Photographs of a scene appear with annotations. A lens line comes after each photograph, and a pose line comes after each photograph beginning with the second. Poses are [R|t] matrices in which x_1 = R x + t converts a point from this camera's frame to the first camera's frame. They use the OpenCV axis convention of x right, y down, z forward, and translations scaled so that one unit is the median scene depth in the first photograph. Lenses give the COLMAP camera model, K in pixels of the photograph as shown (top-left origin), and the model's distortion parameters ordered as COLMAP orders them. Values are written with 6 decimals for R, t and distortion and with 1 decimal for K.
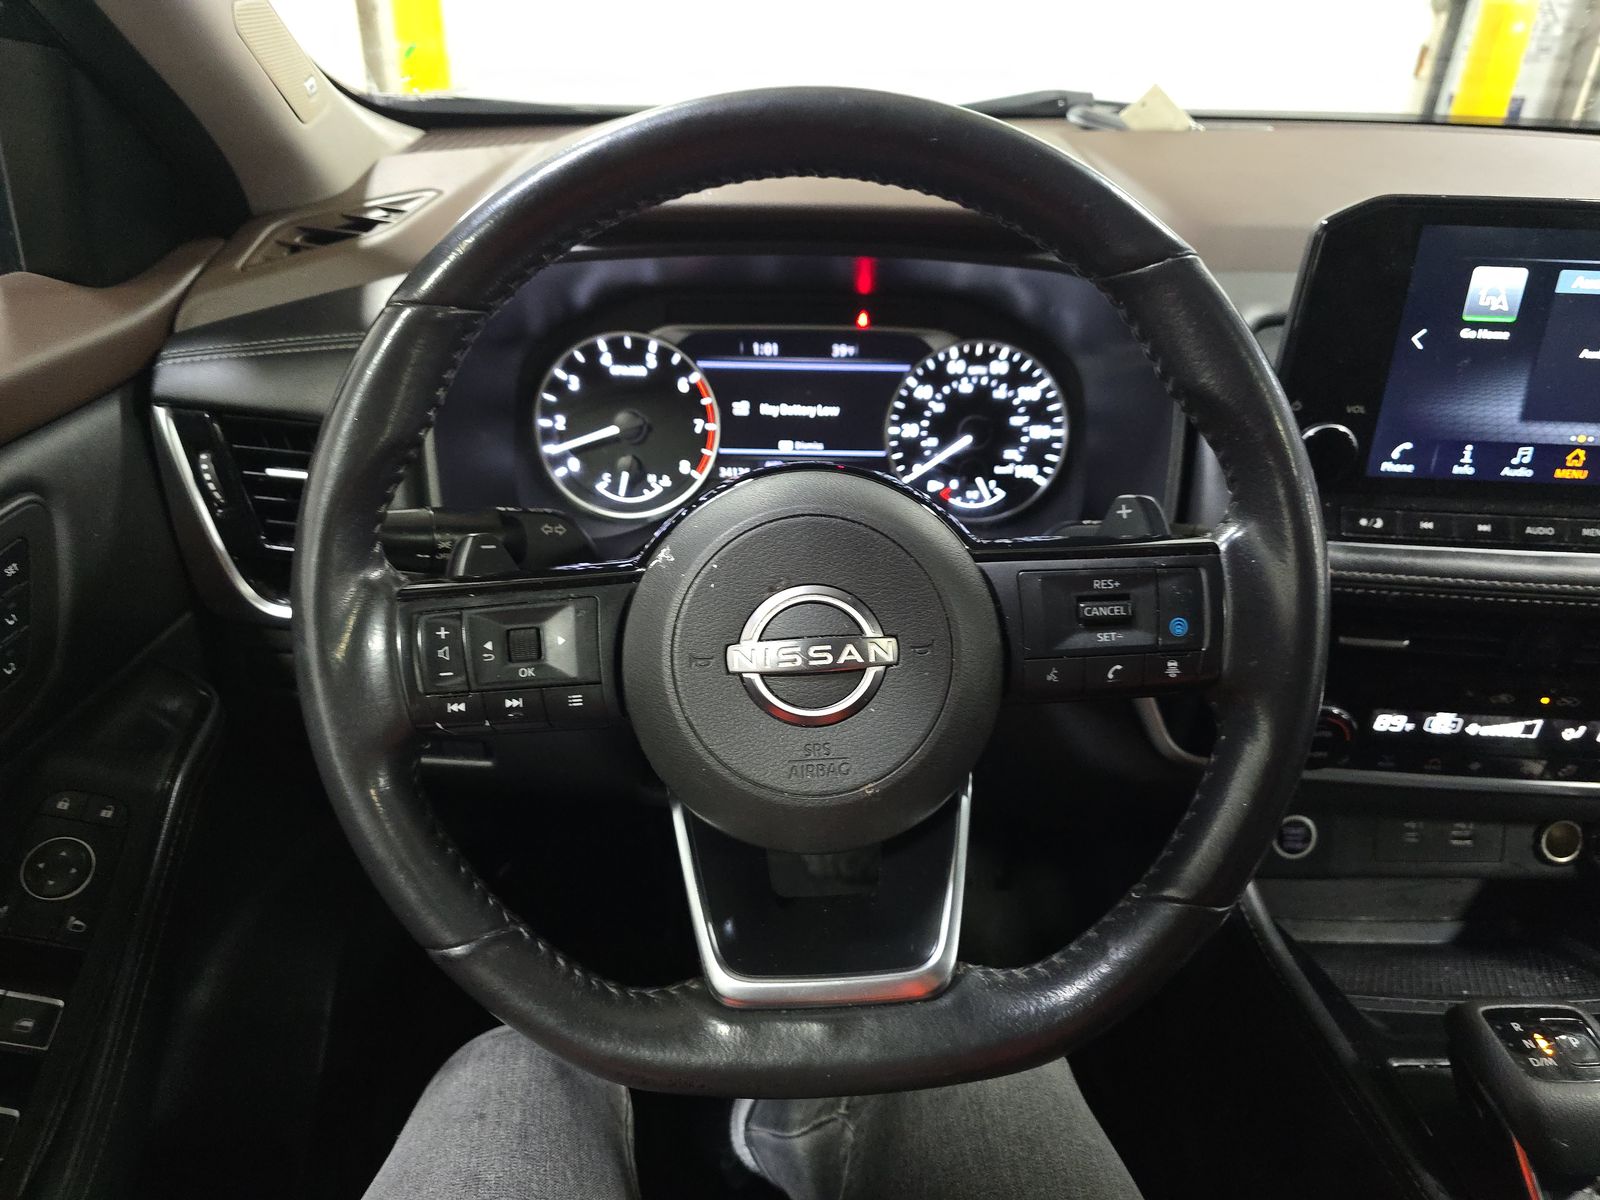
lens RADIAL K [[1070.8, 0, 761.4], [0, 1070.8, 606.0], [0, 0, 1]] dist [0.055292, -0.075856]
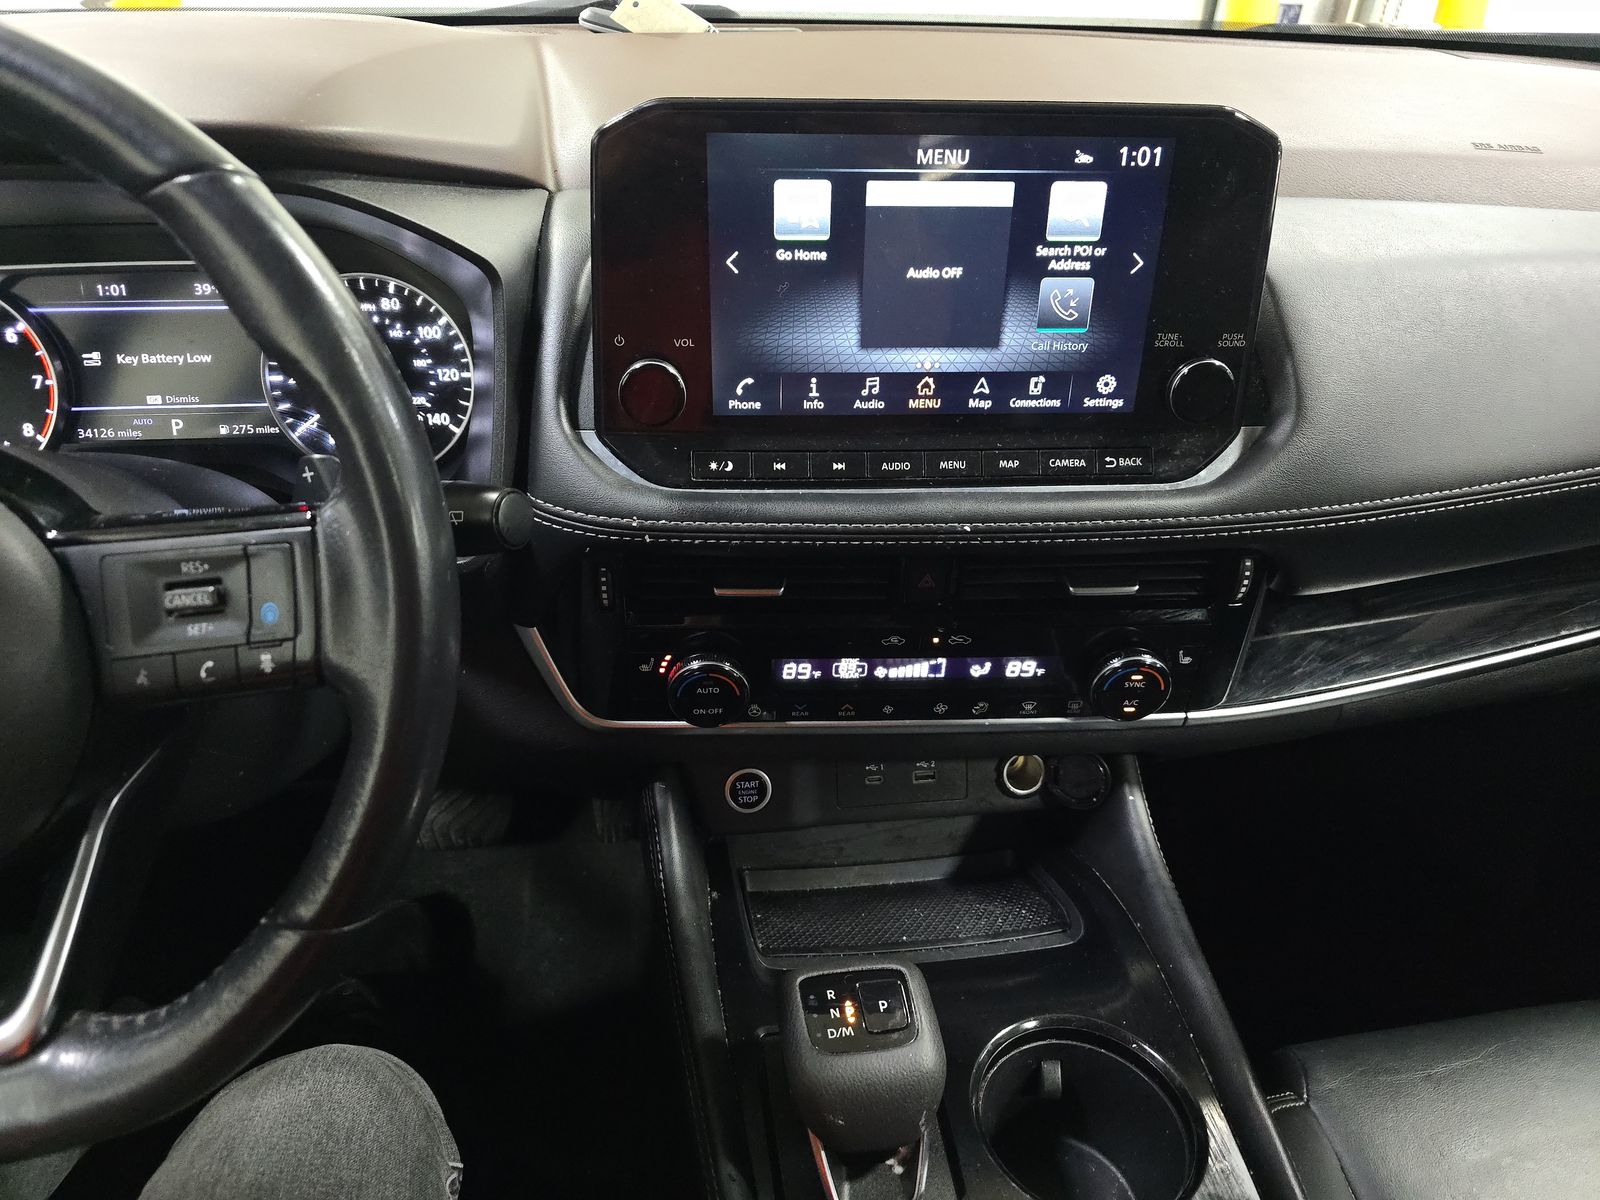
lens RADIAL K [[1070.8, 0, 761.4], [0, 1070.8, 606.0], [0, 0, 1]] dist [0.055292, -0.075856]
pose [[0.991690, -0.063388, 0.111947, 0.411661], [0.056264, 0.996252, 0.065694, -0.012861], [-0.115692, -0.058850, 0.991540, 0.060193]]
